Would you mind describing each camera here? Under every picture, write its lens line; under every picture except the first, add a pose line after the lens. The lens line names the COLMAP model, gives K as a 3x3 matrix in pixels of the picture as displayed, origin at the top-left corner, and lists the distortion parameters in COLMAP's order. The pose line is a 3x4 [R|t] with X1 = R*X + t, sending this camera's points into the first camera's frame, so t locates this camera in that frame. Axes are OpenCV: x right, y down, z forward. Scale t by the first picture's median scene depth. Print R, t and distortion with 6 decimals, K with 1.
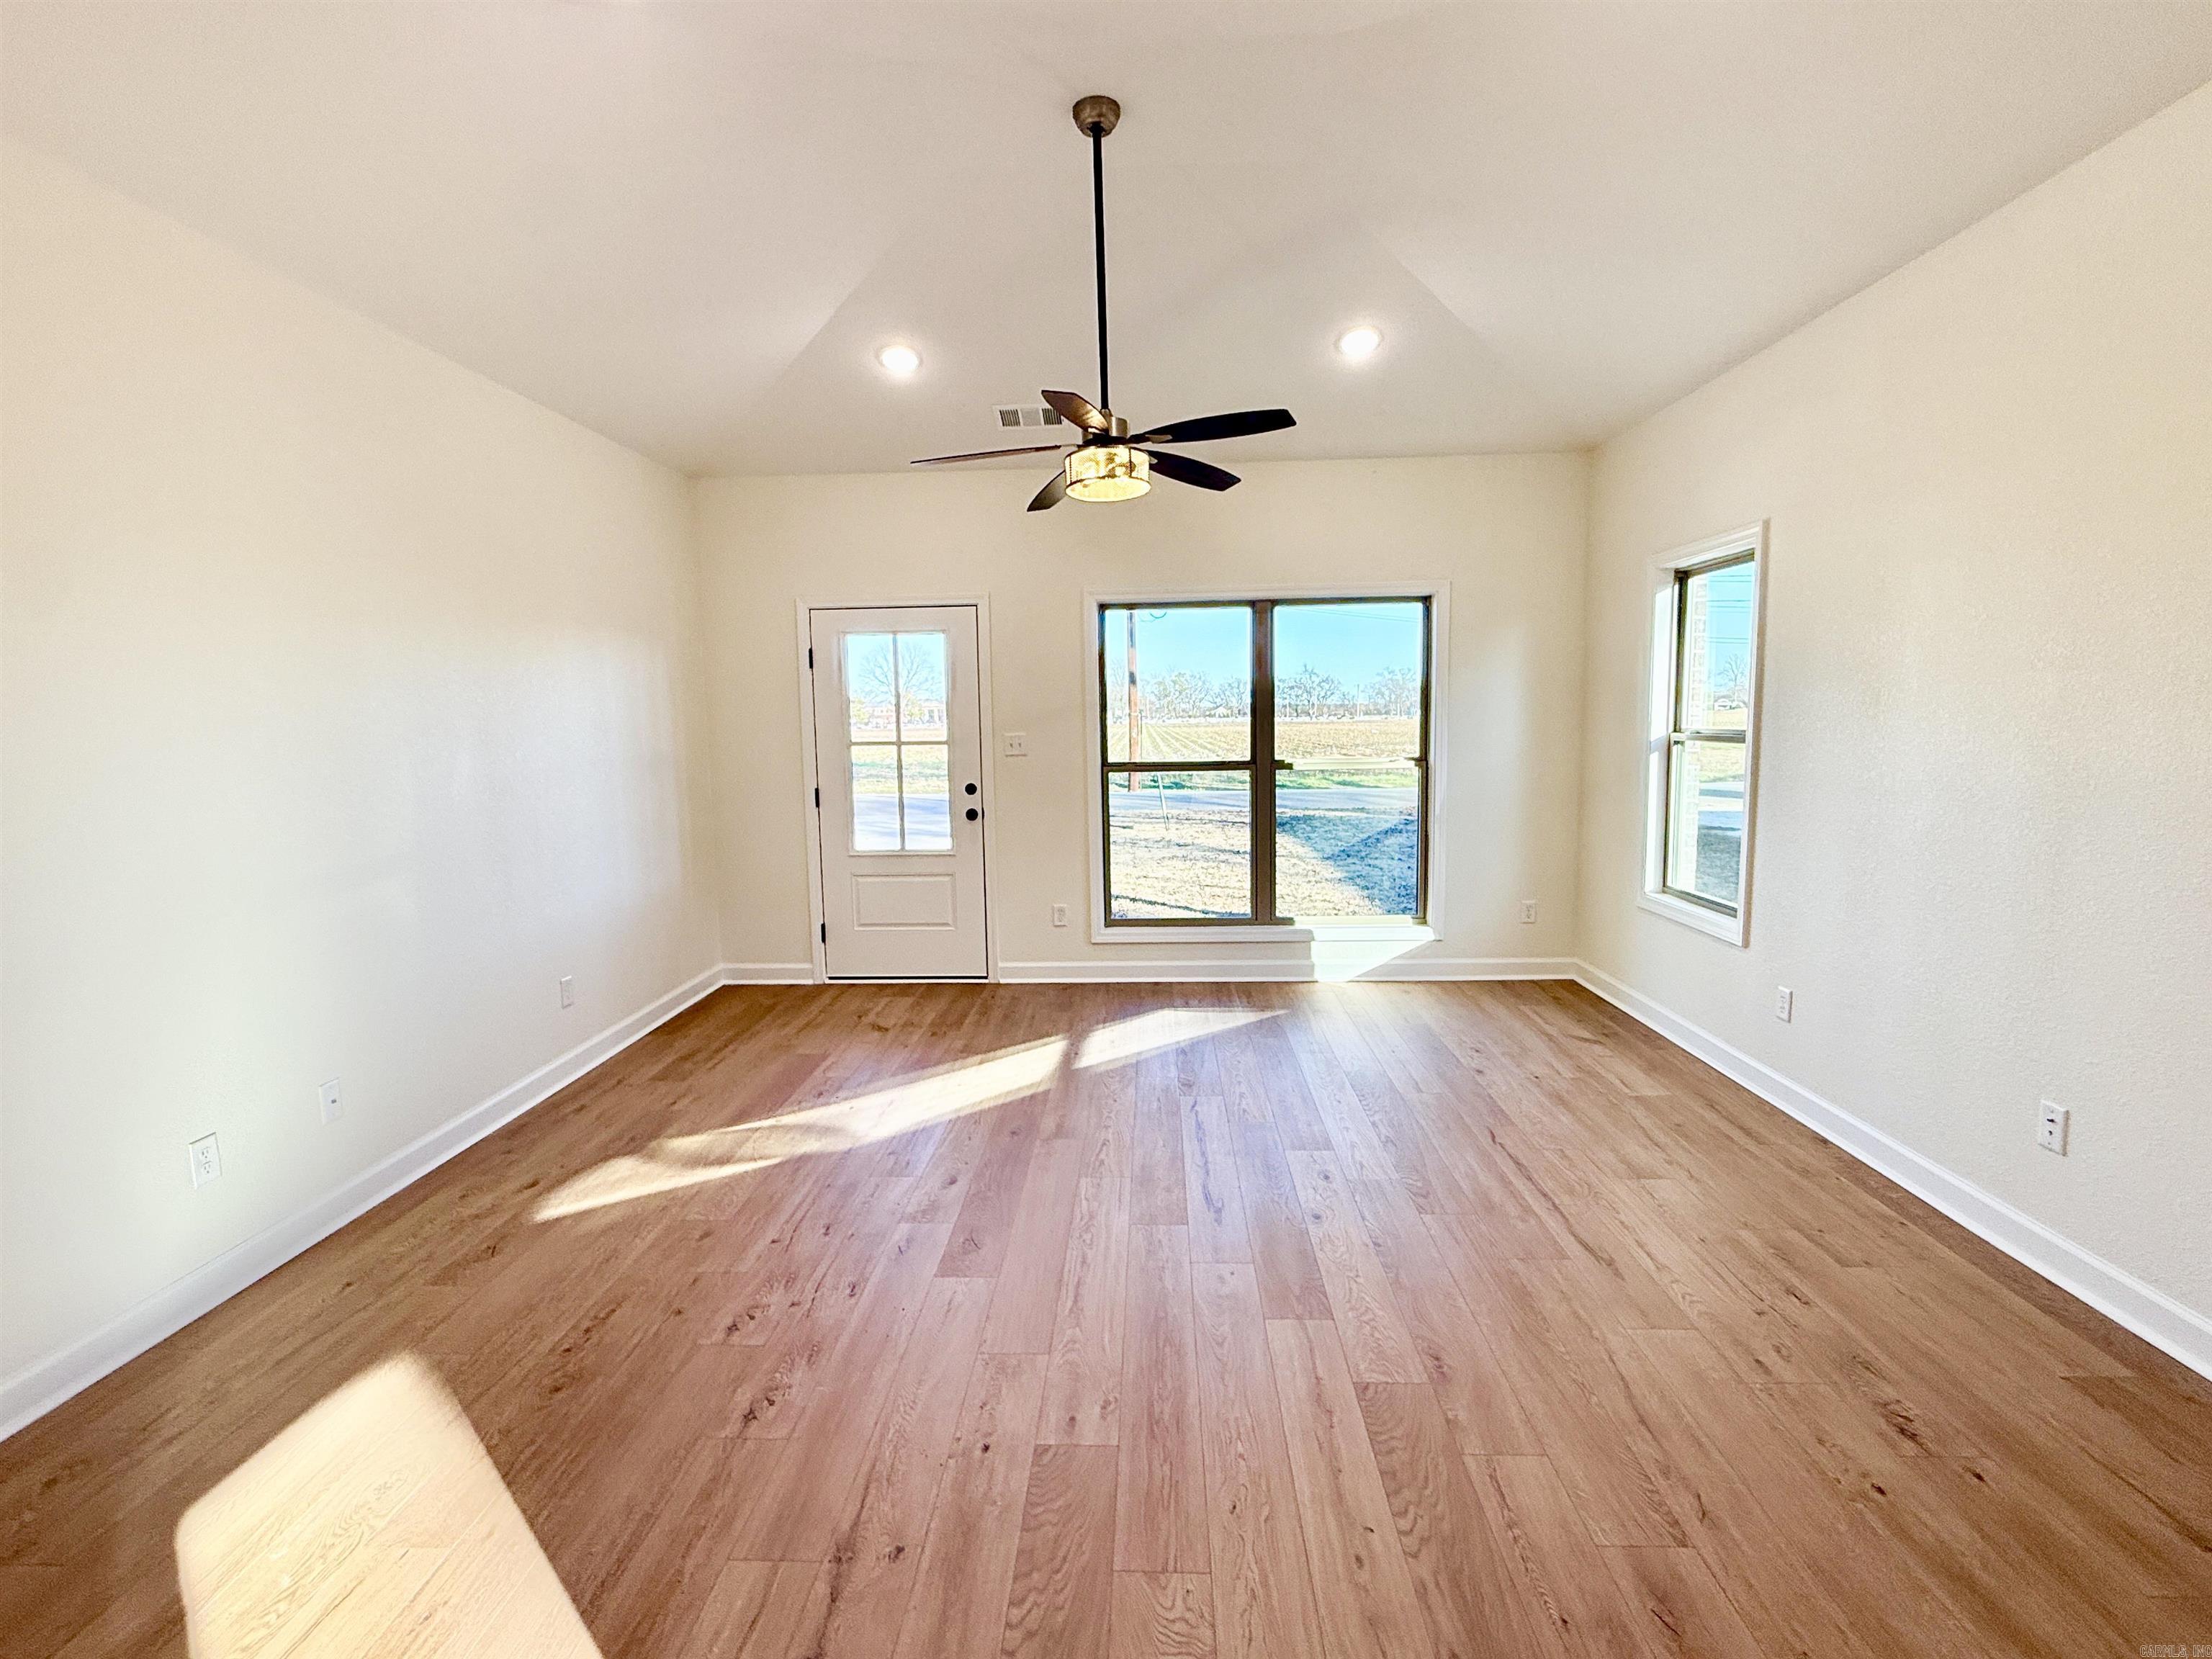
lens RADIAL K [[1033.7, 0, 1099.7], [0, 1033.7, 831.2], [0, 0, 1]] dist [0.000989, -0.000306]
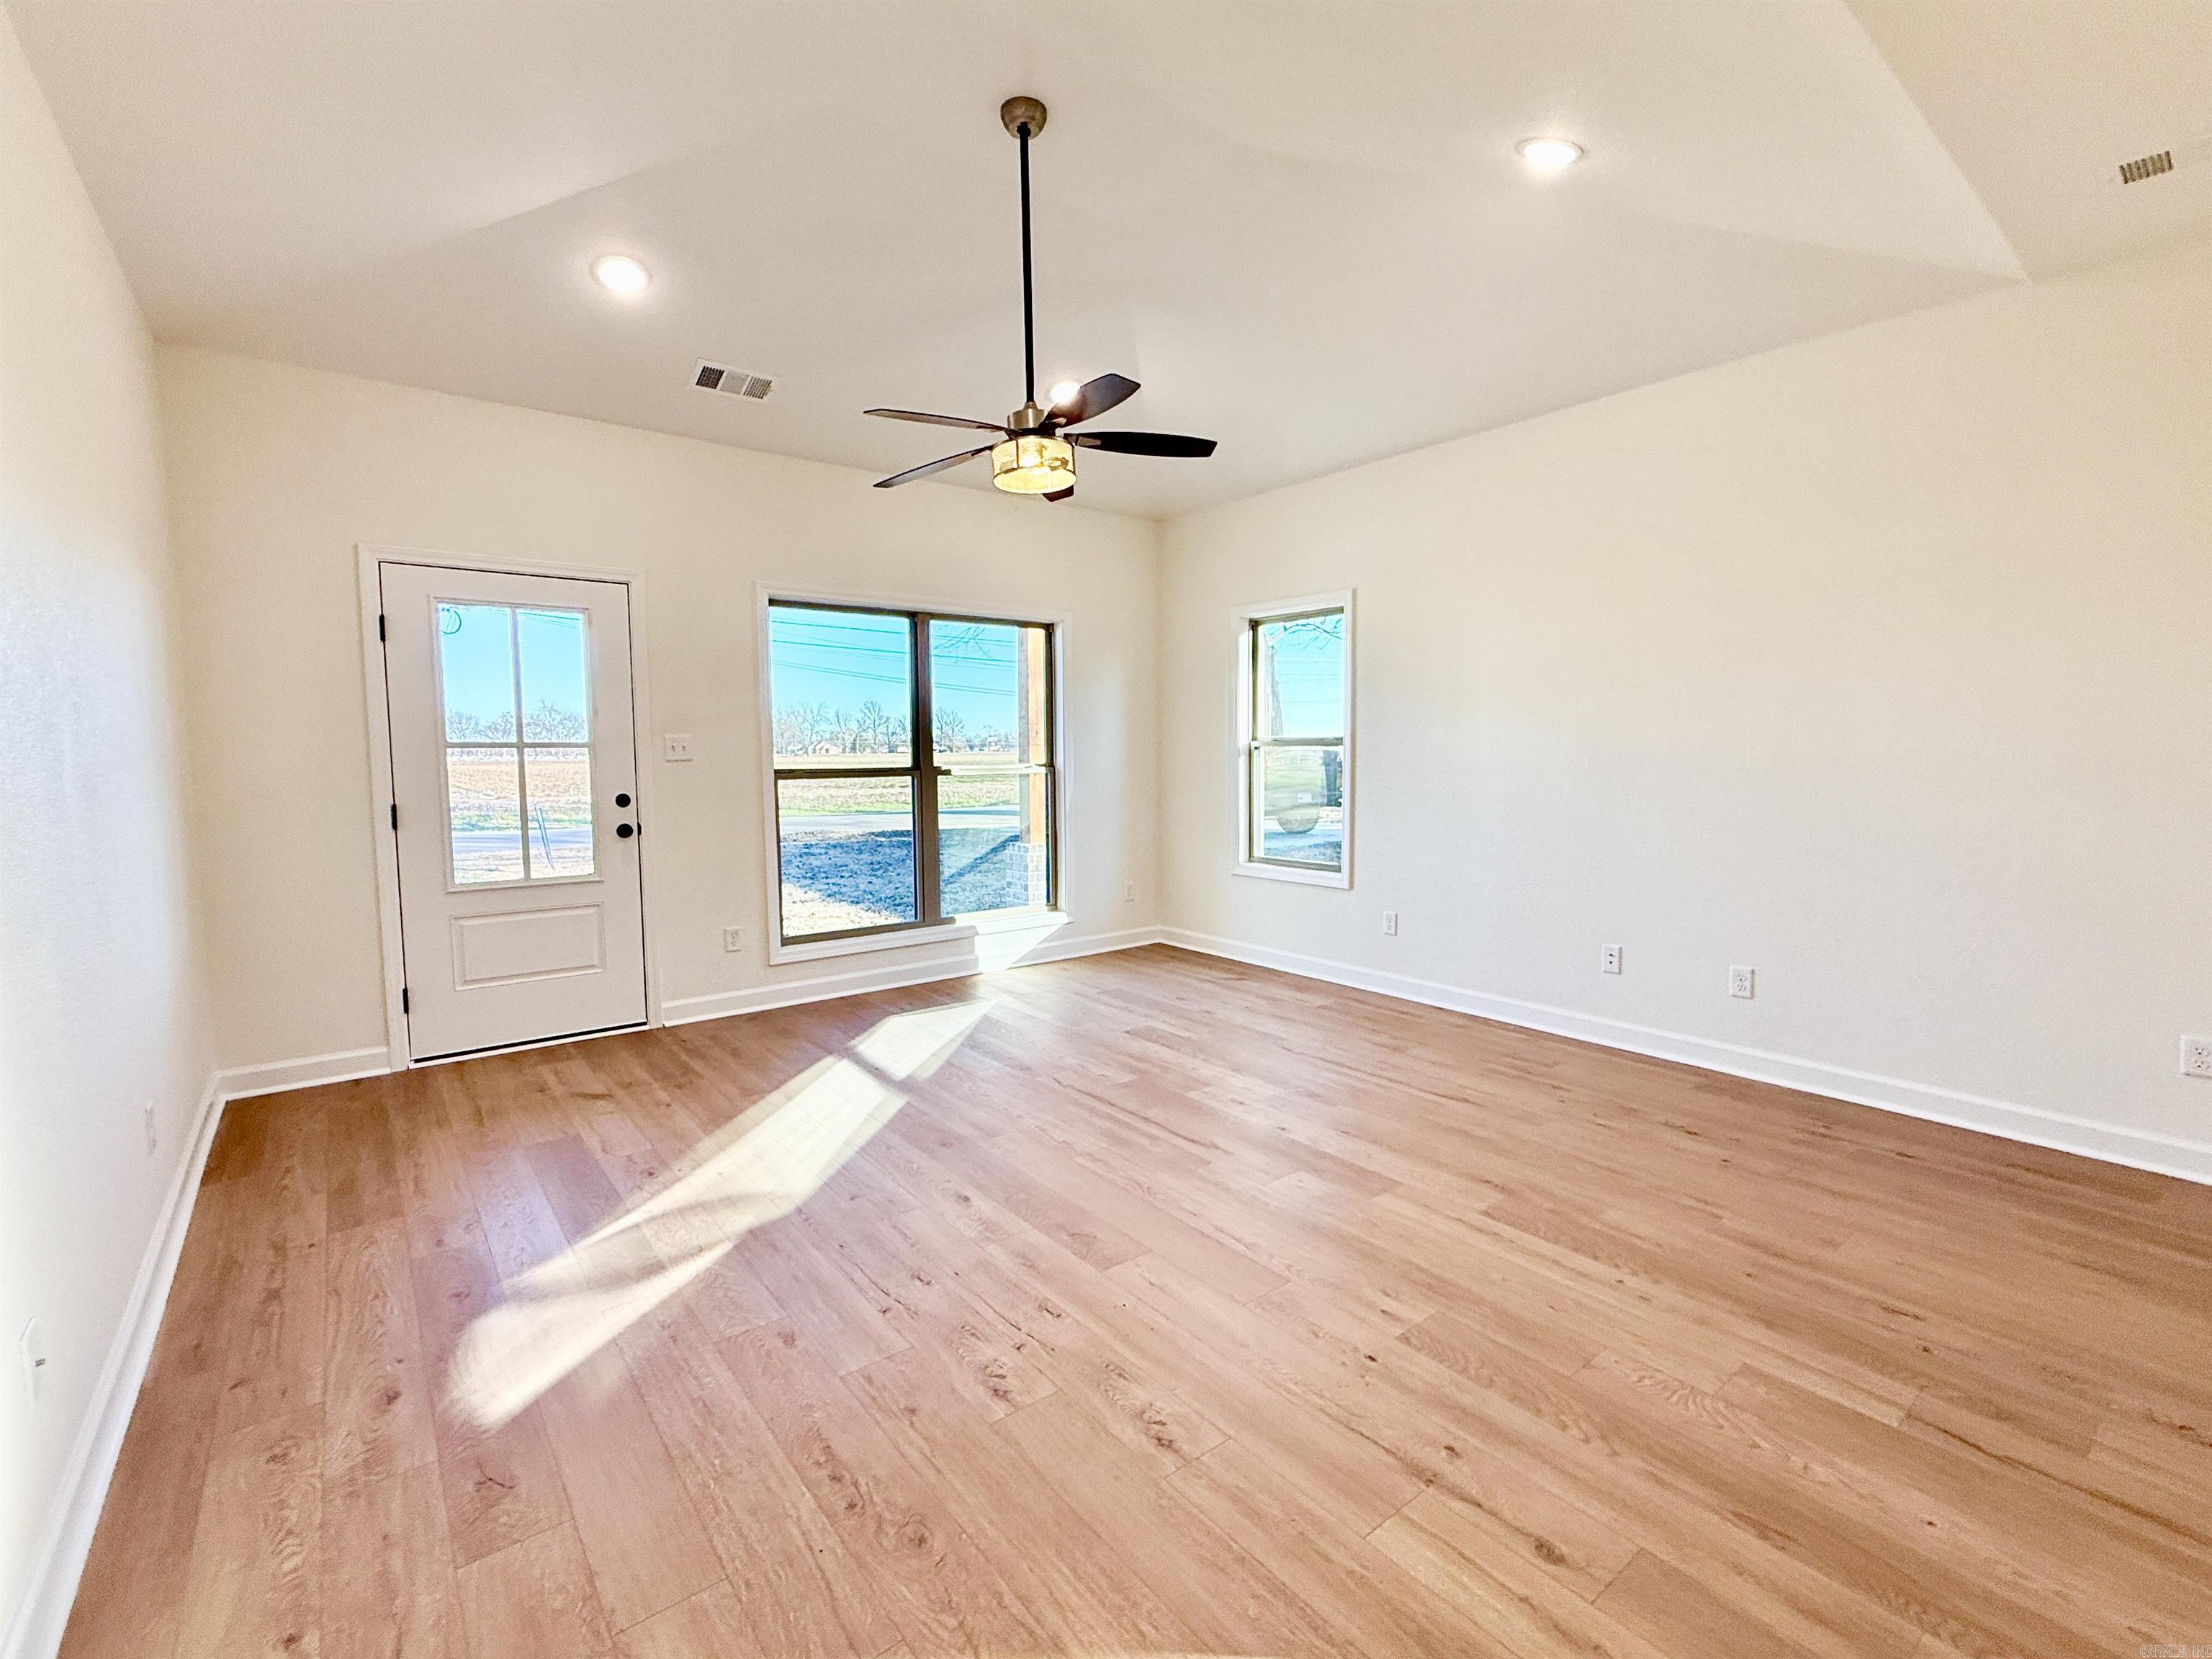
lens RADIAL K [[982.4, 0, 1099.3], [0, 982.4, 830.9], [0, 0, 1]] dist [0.003451, -0.000609]
pose [[0.757721, -0.041700, 0.651245, -0.428997], [0.064781, 0.997833, -0.011481, 0.022048], [-0.649355, 0.050888, 0.758781, 0.173582]]
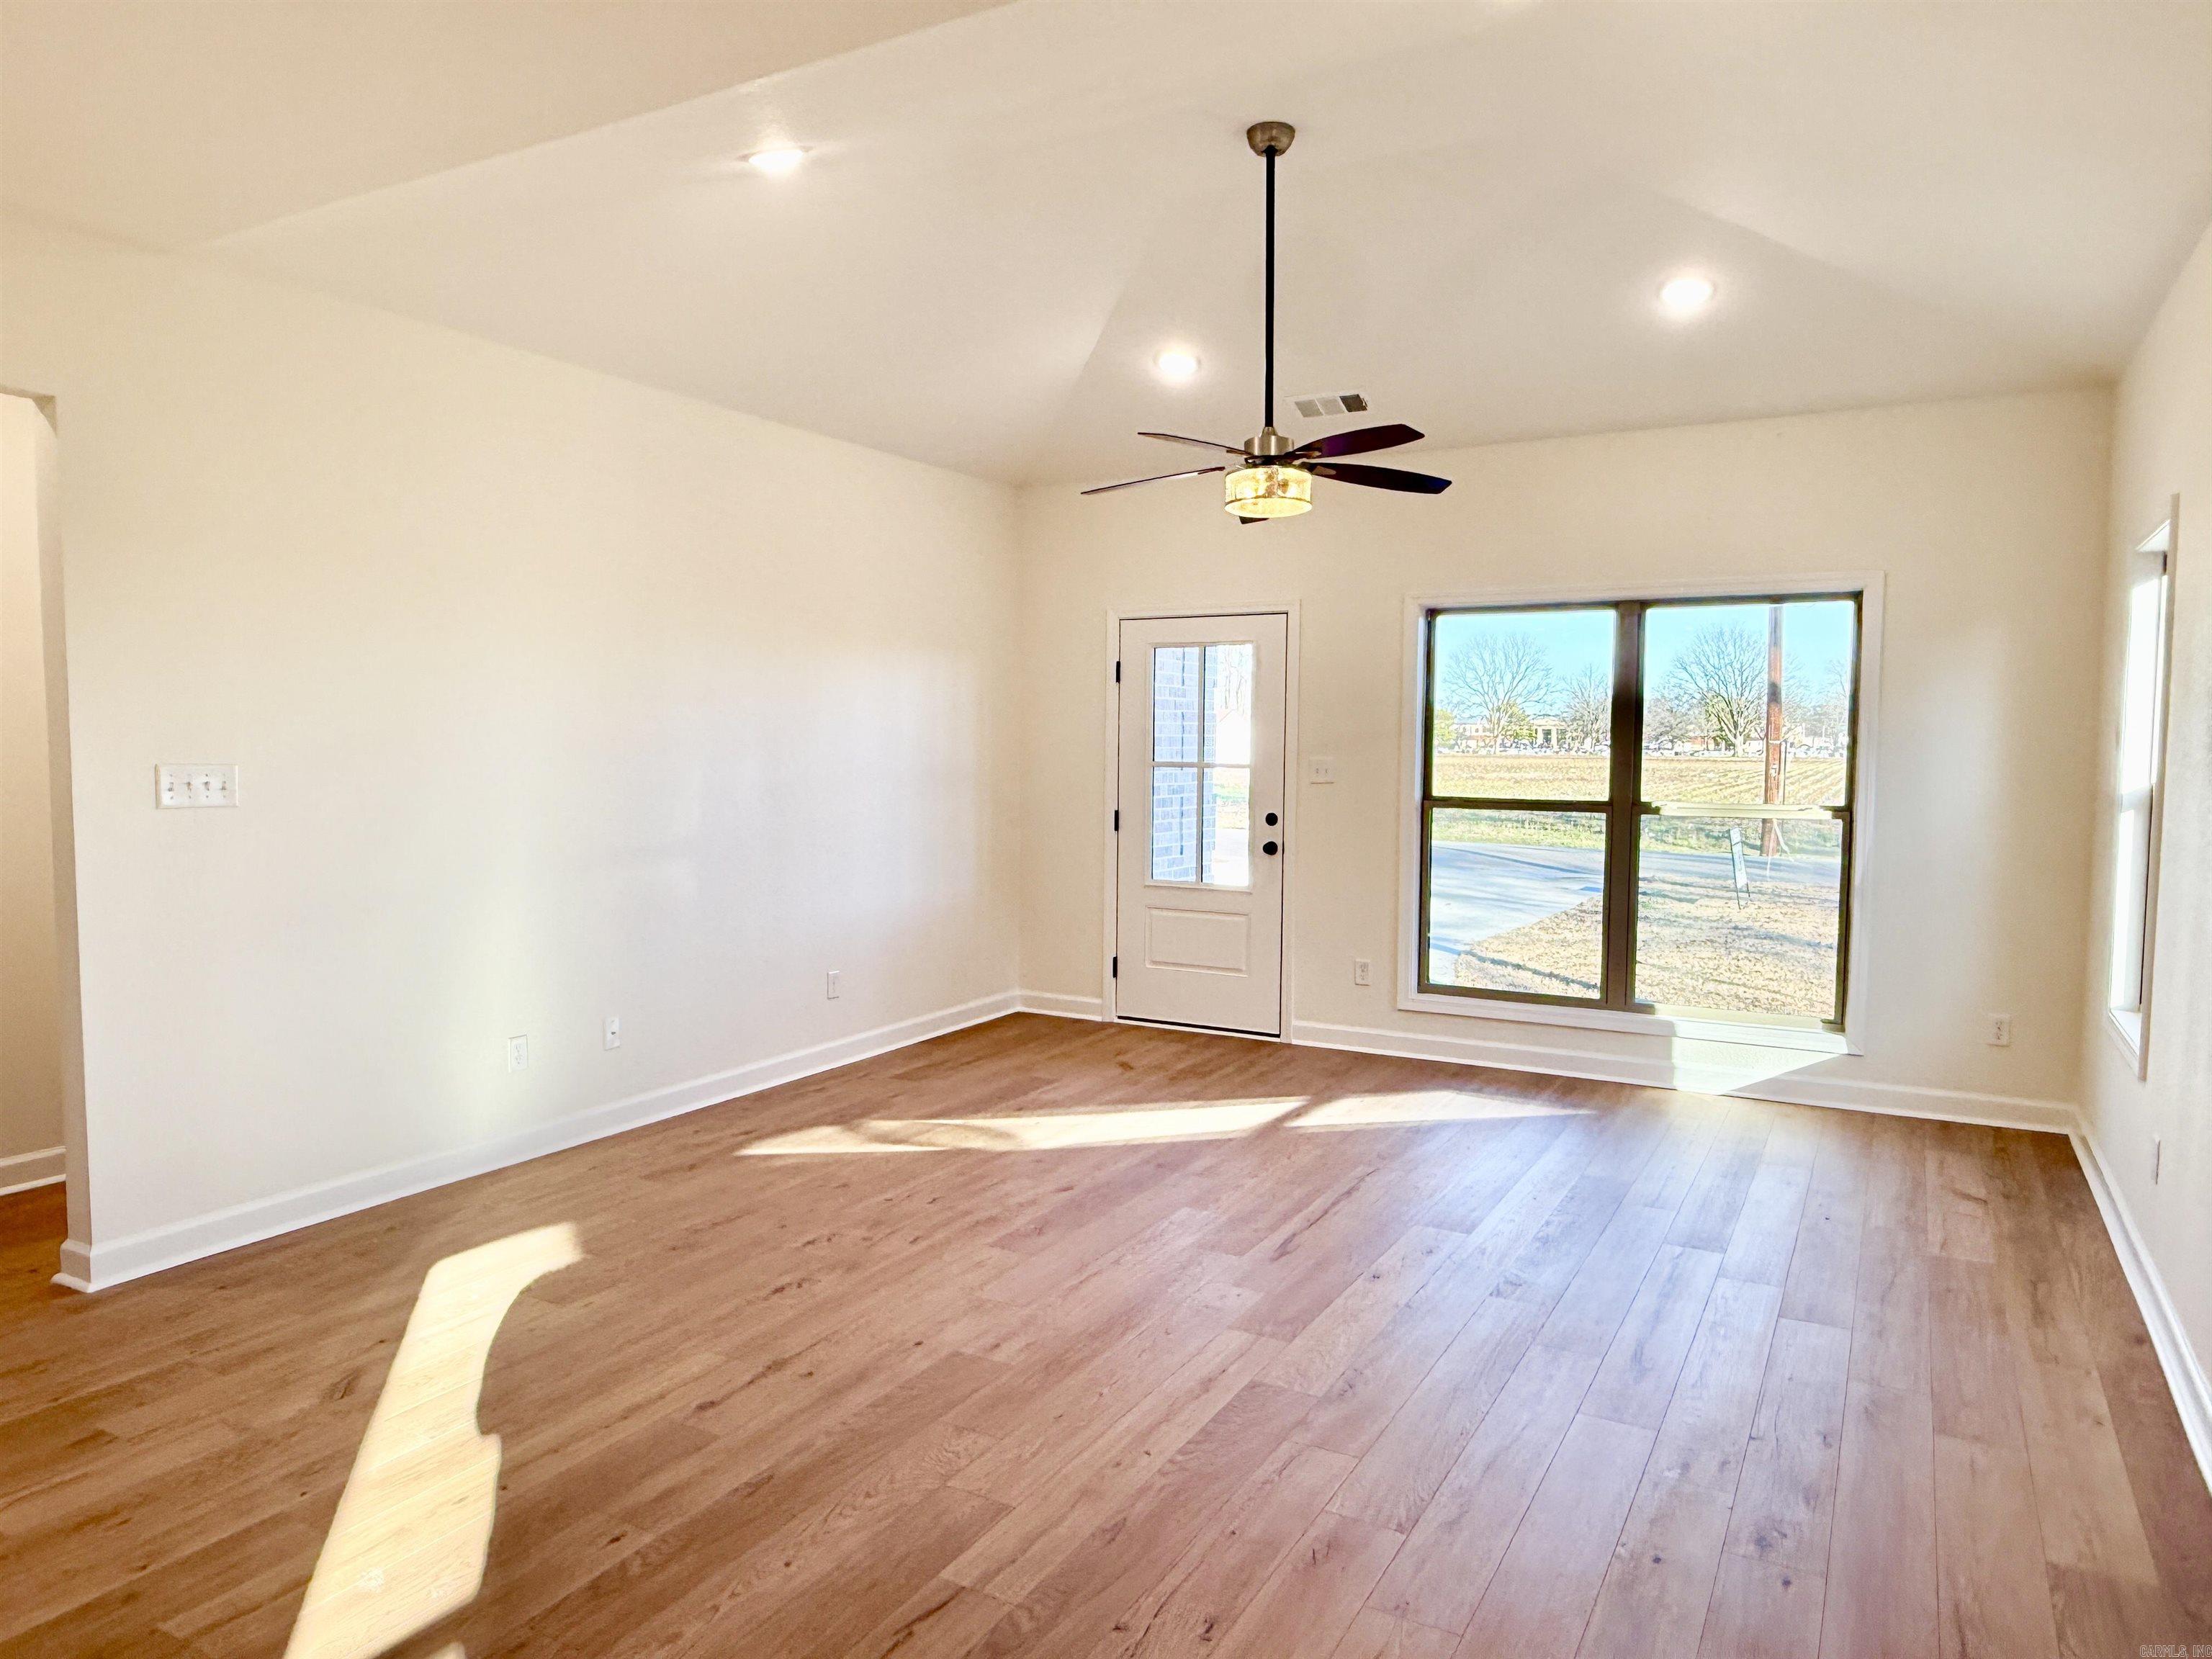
lens RADIAL K [[1416.2, 0, 1102.1], [0, 1416.2, 839.6], [0, 0, 1]] dist [0.008796, -0.006028]
pose [[0.893929, 0.055873, -0.444713, 0.348016], [-0.072733, 0.997132, -0.020923, 0.015166], [0.442268, 0.051049, 0.895429, -0.181265]]
